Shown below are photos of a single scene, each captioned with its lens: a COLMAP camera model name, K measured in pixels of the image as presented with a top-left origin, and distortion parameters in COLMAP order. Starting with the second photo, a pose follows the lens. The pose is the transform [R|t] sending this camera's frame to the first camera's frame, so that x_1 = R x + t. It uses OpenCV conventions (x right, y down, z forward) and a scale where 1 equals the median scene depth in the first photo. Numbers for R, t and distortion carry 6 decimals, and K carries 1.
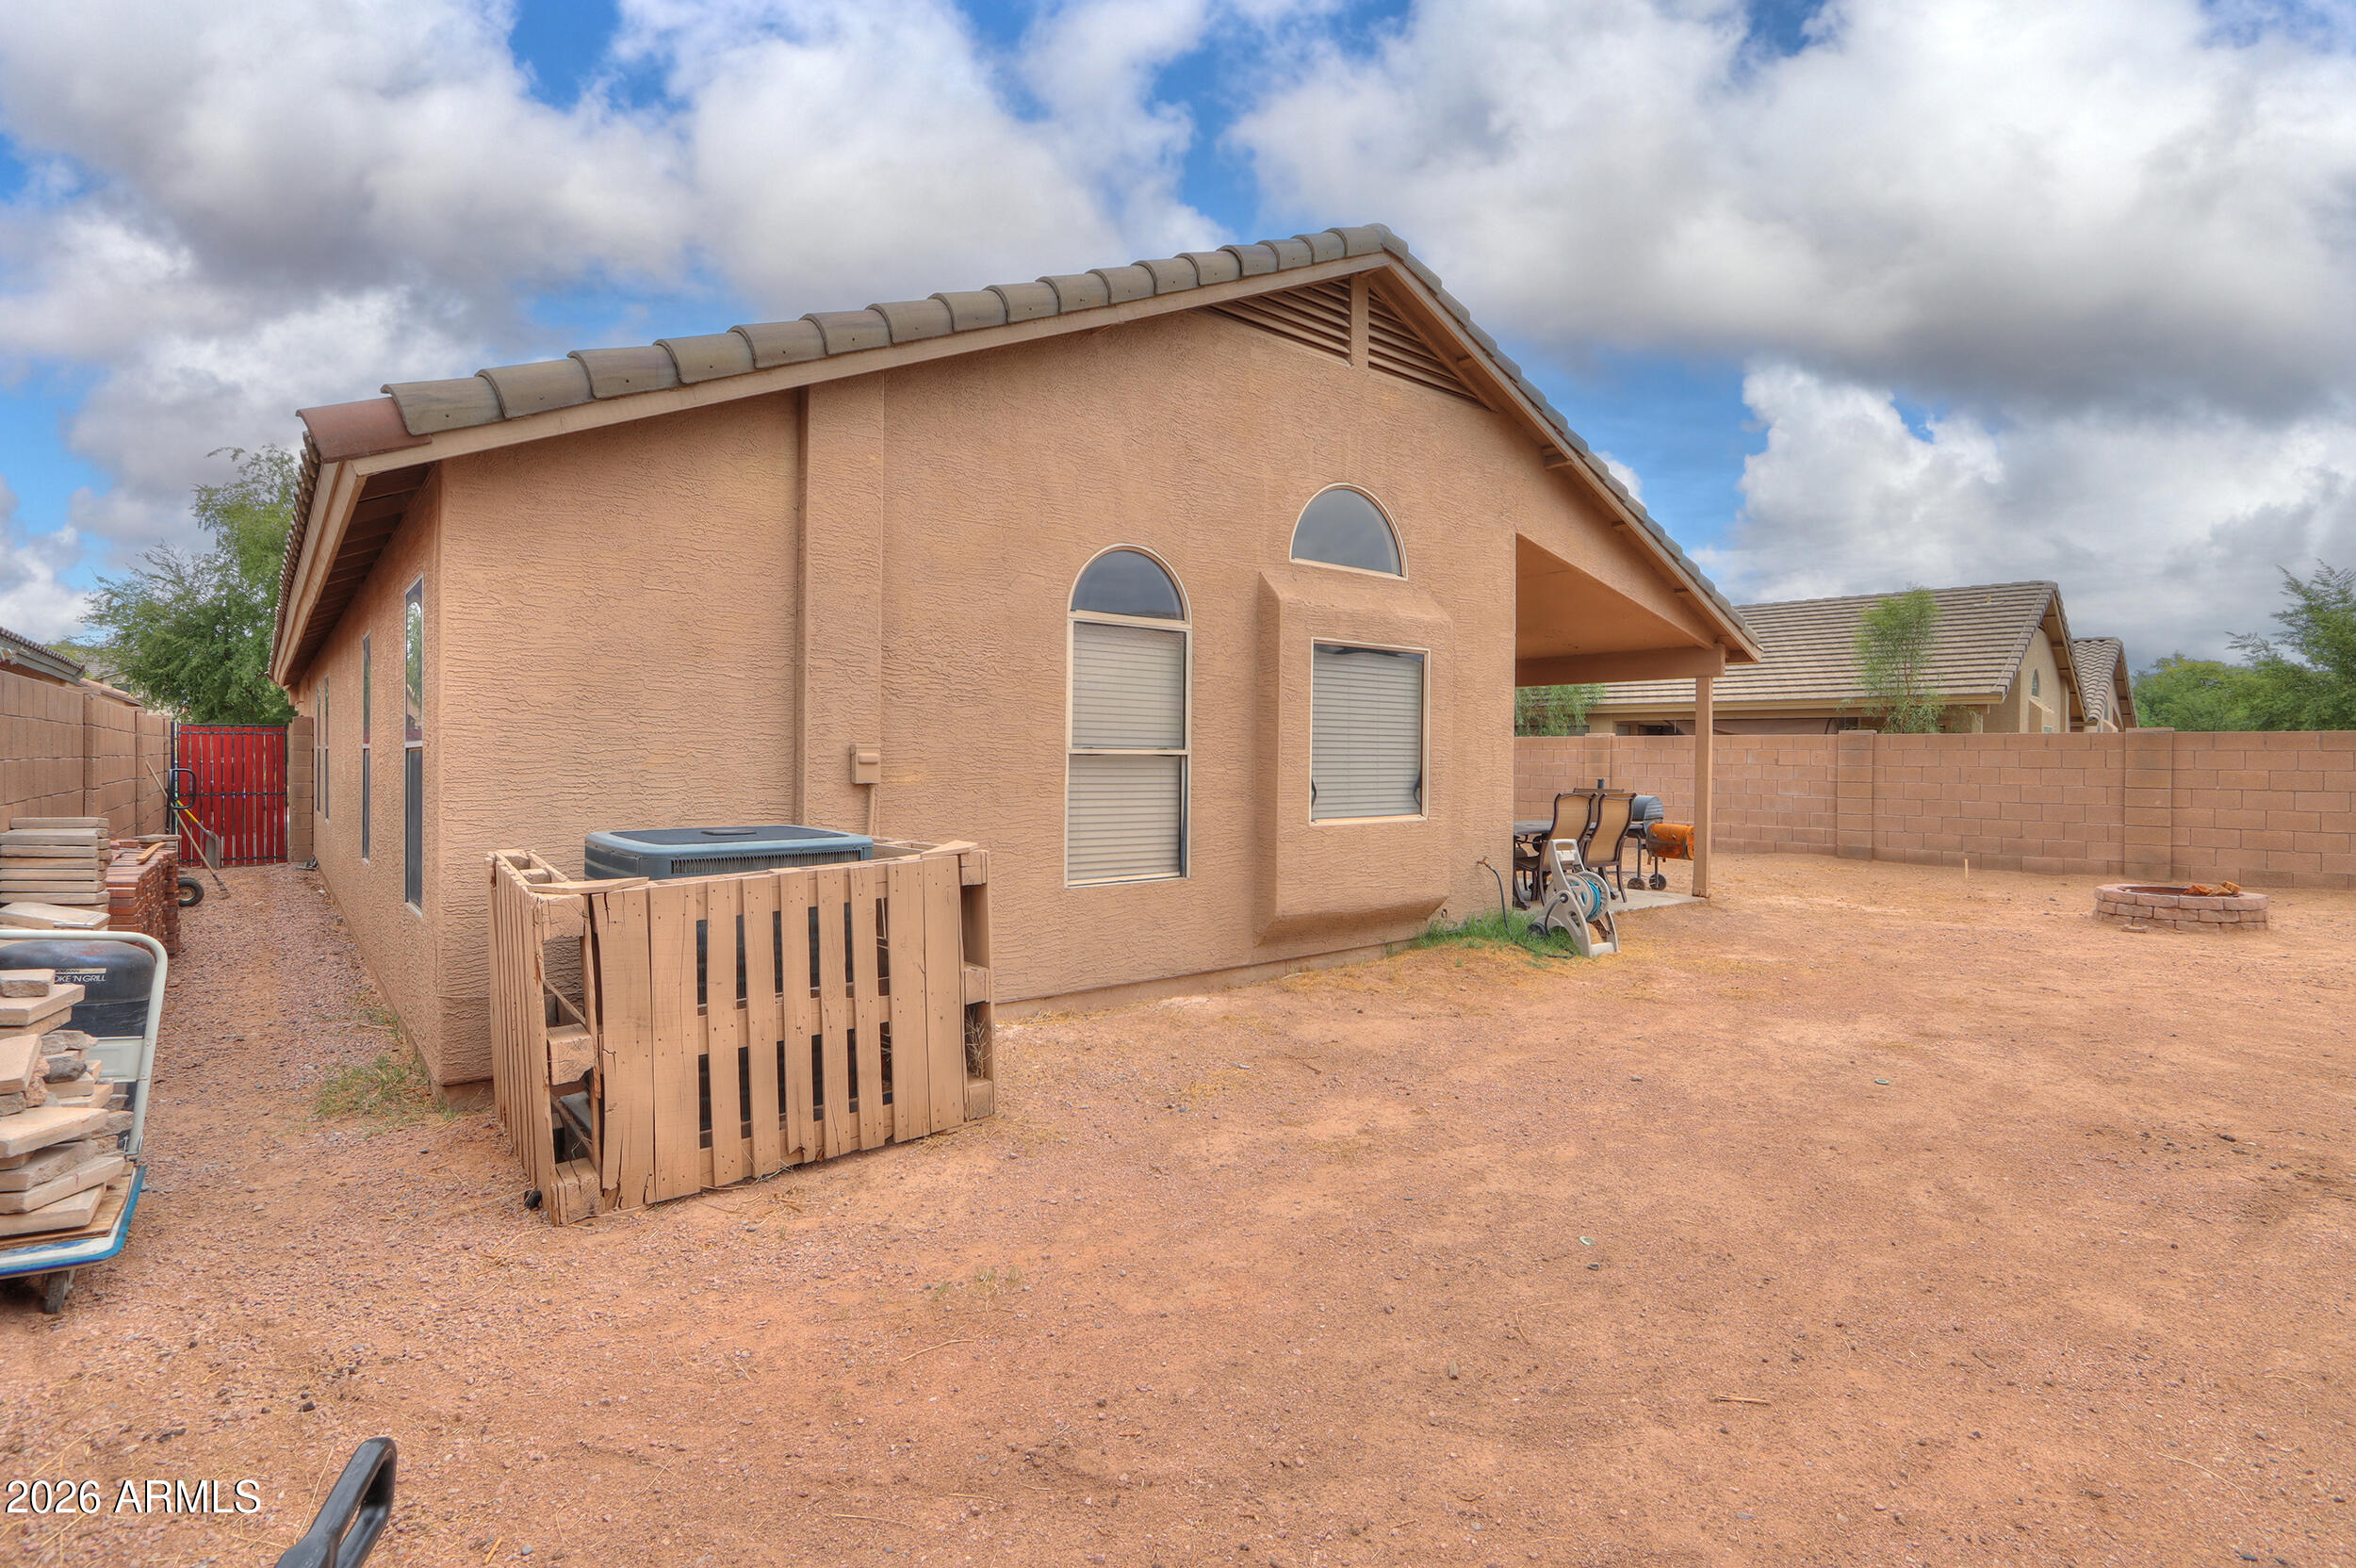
lens RADIAL K [[1129.7, 0, 1178.0], [0, 1129.7, 784.0], [0, 0, 1]] dist [-0.010803, 0.000520]
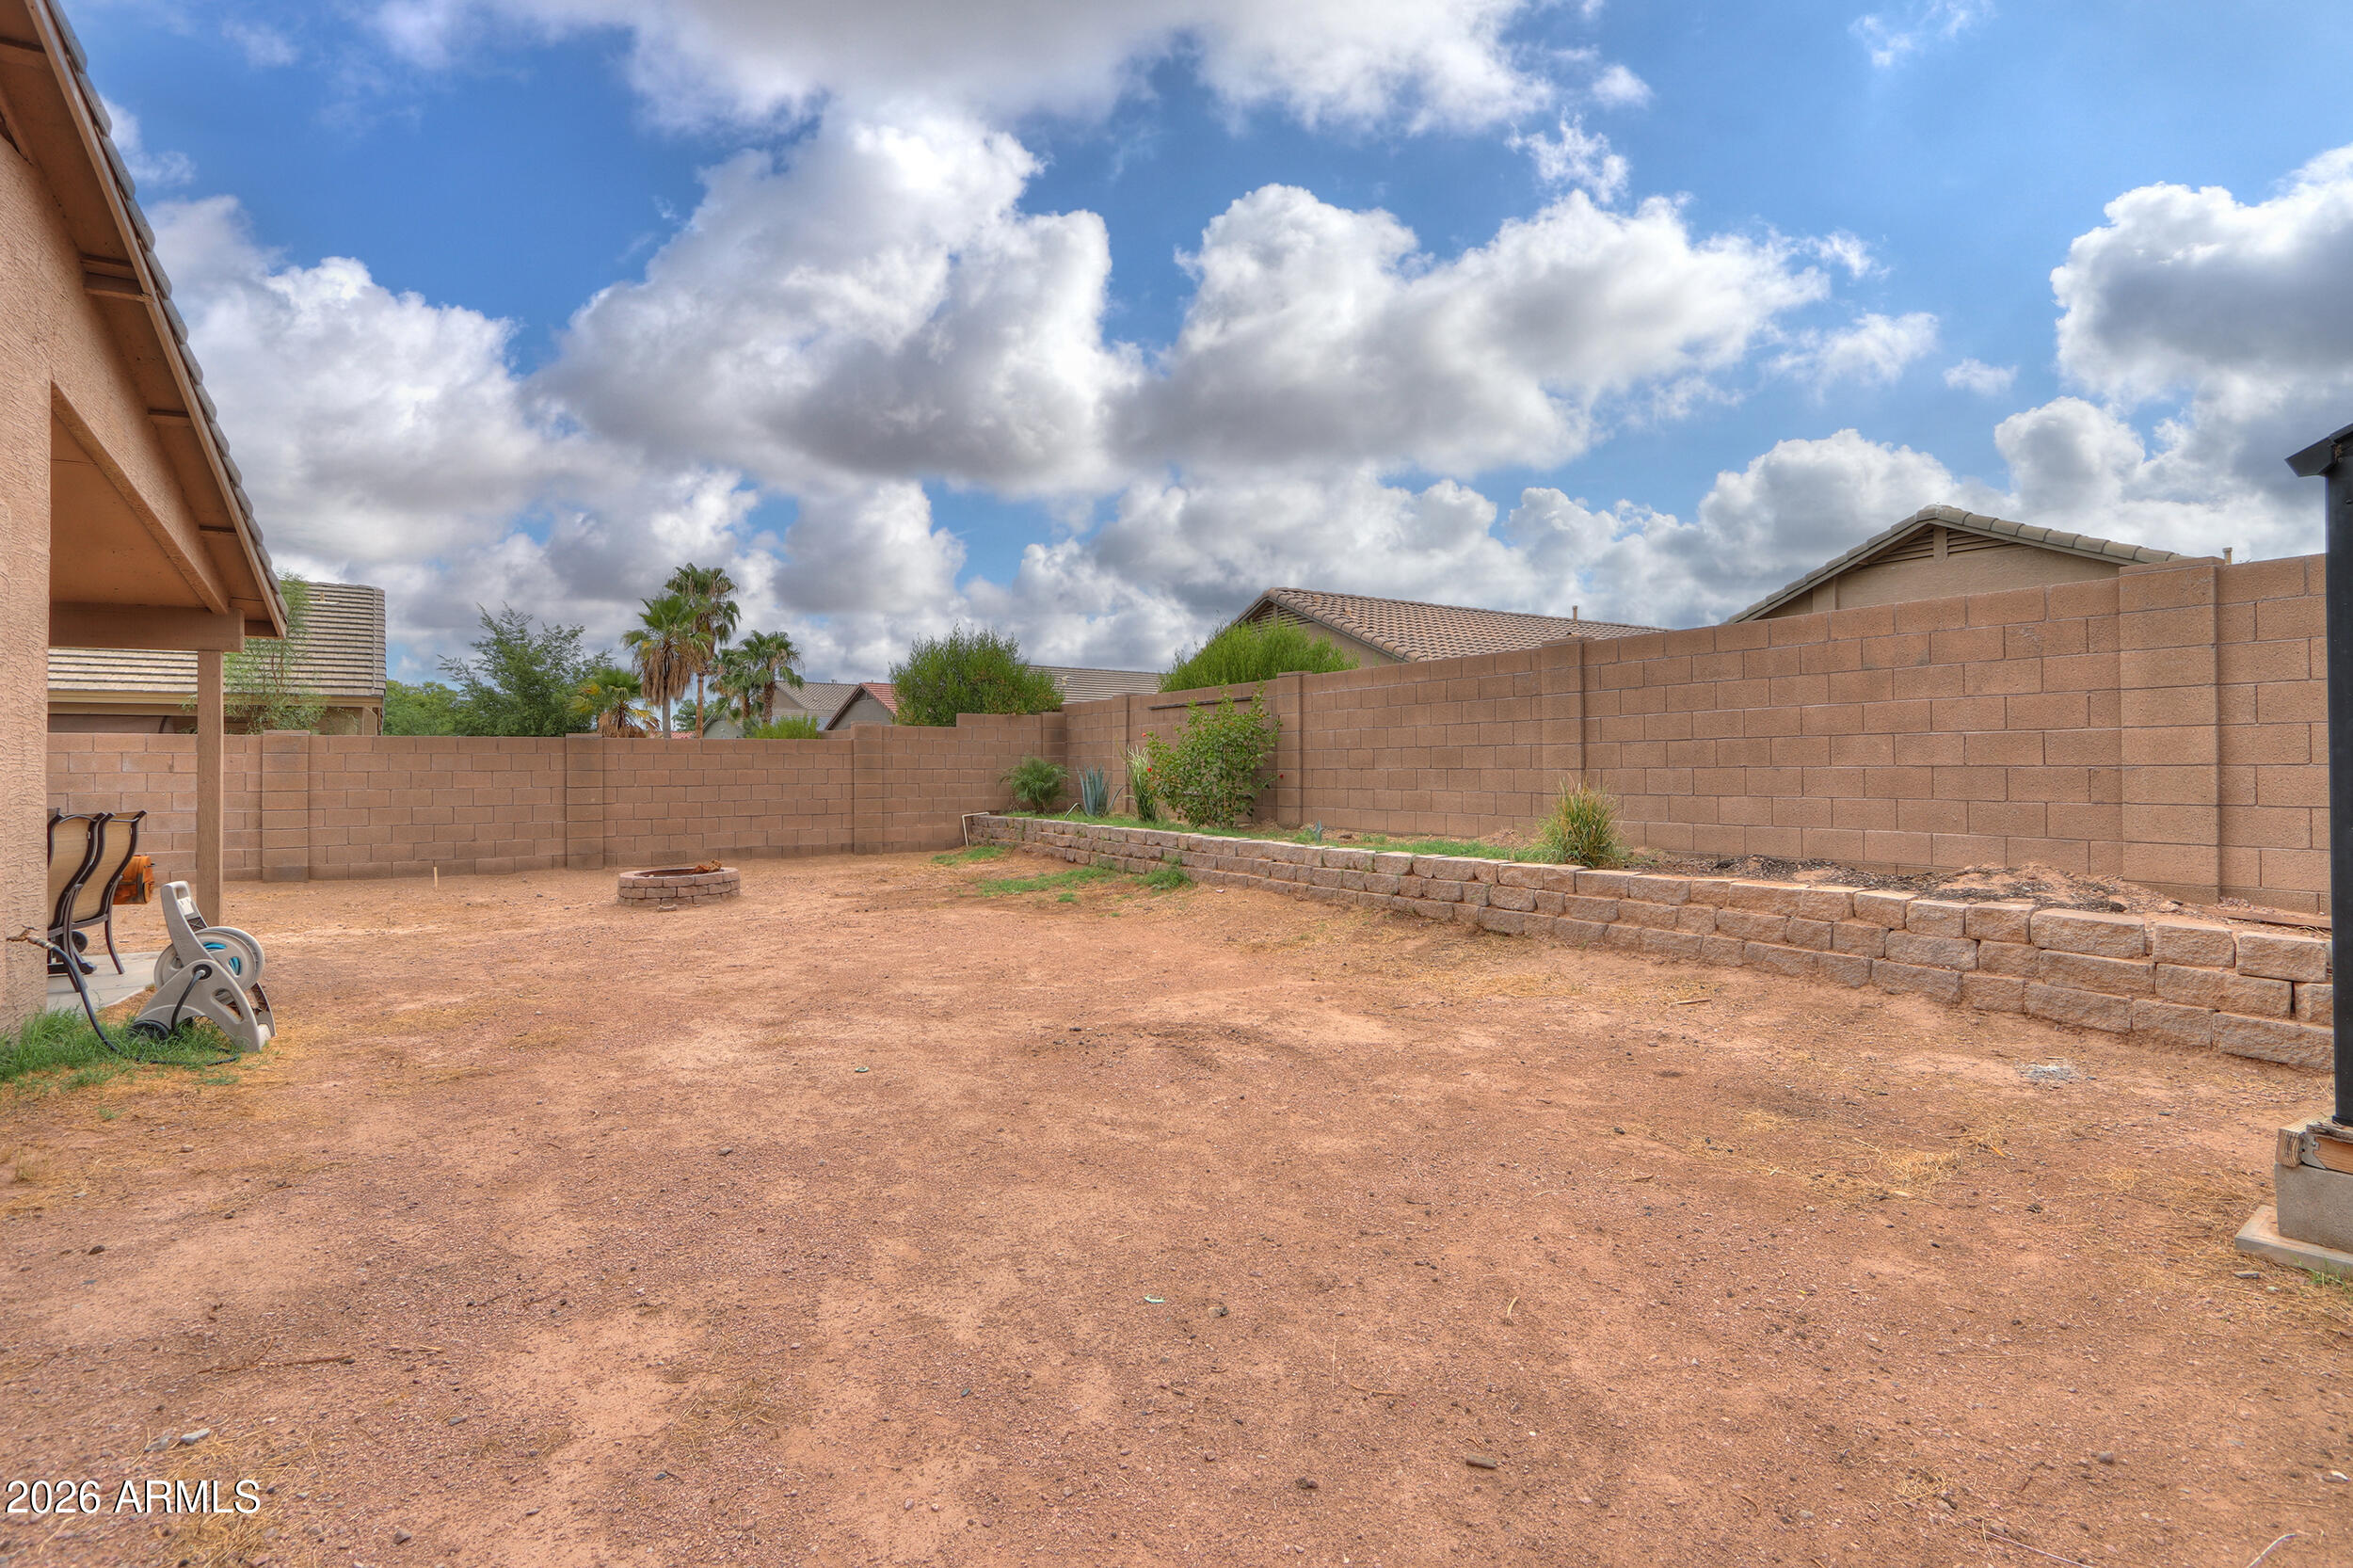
lens RADIAL K [[1104.1, 0, 1182.2], [0, 1104.1, 768.6], [0, 0, 1]] dist [-0.009549, -0.000176]
pose [[0.162919, -0.008351, 0.986604, -0.346145], [0.031982, 0.999483, 0.003179, 0.001359], [-0.986121, 0.031036, 0.163102, 0.633492]]
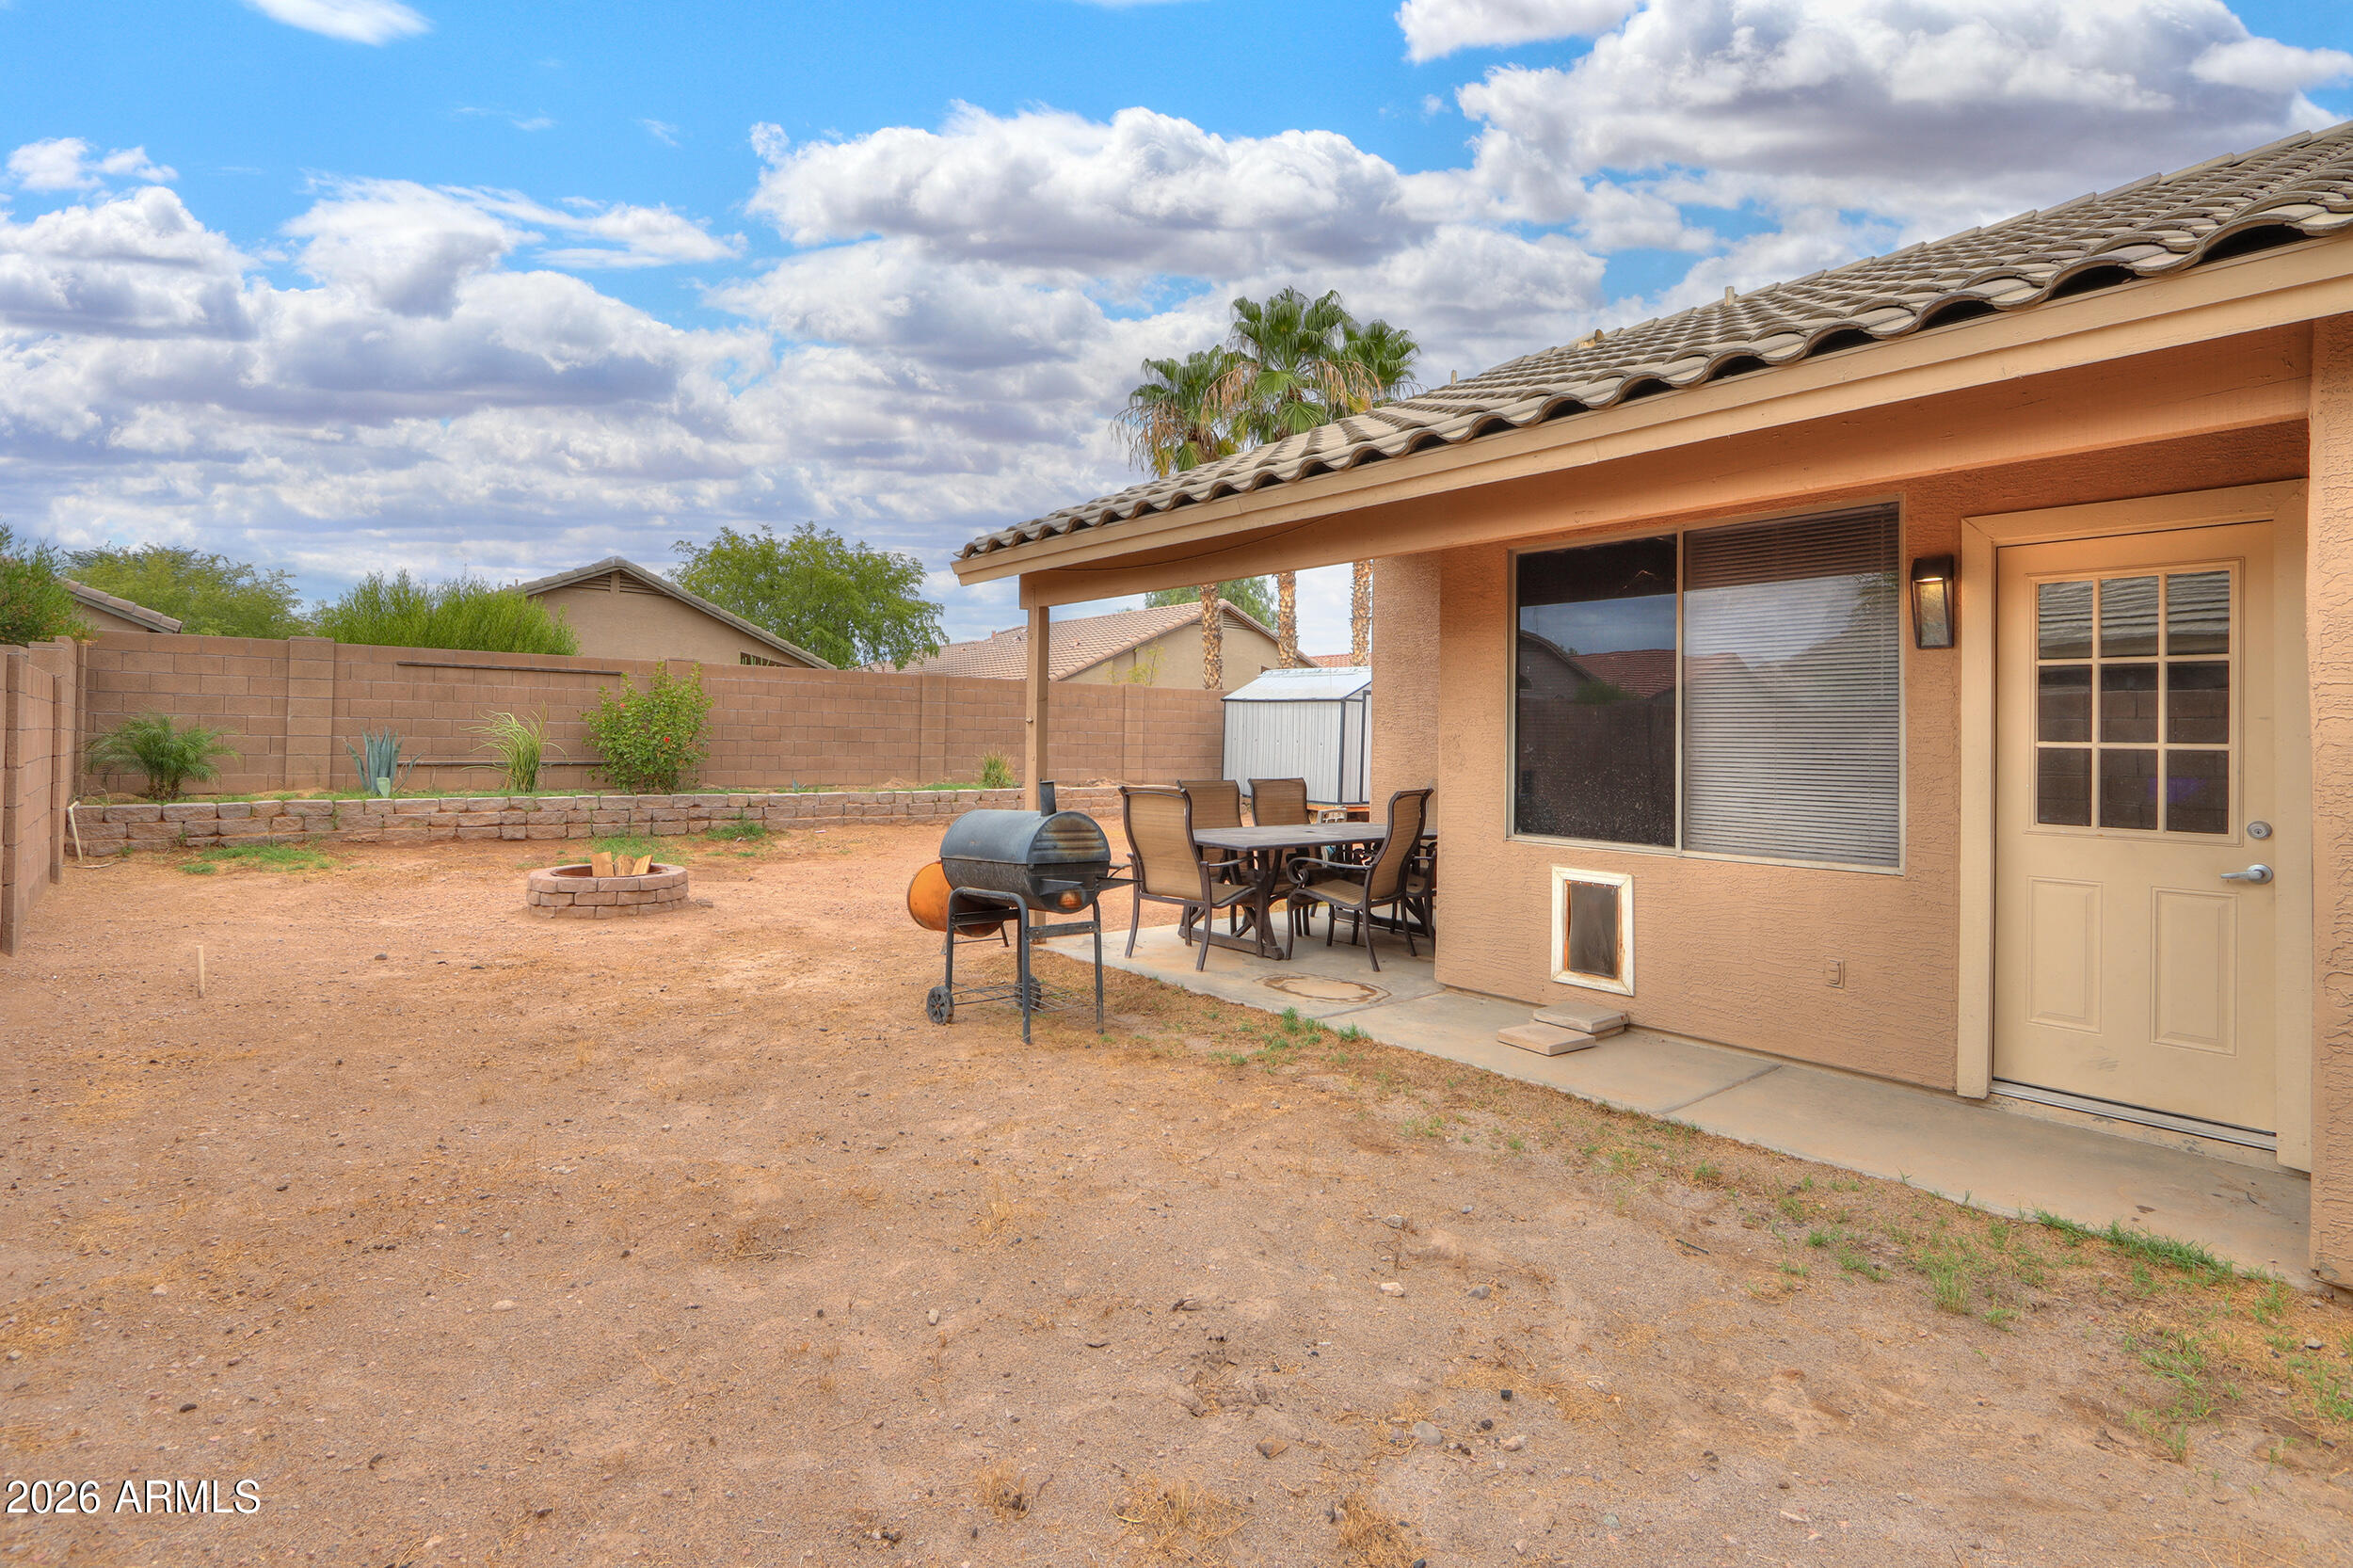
lens RADIAL K [[1144.4, 0, 1167.3], [0, 1144.4, 712.8], [0, 0, 1]] dist [-0.004840, -0.001151]
pose [[-0.999730, -0.021720, 0.008269, 0.979303], [-0.021724, 0.999764, -0.000495, -0.088644], [-0.008256, -0.000674, -0.999966, 4.227993]]
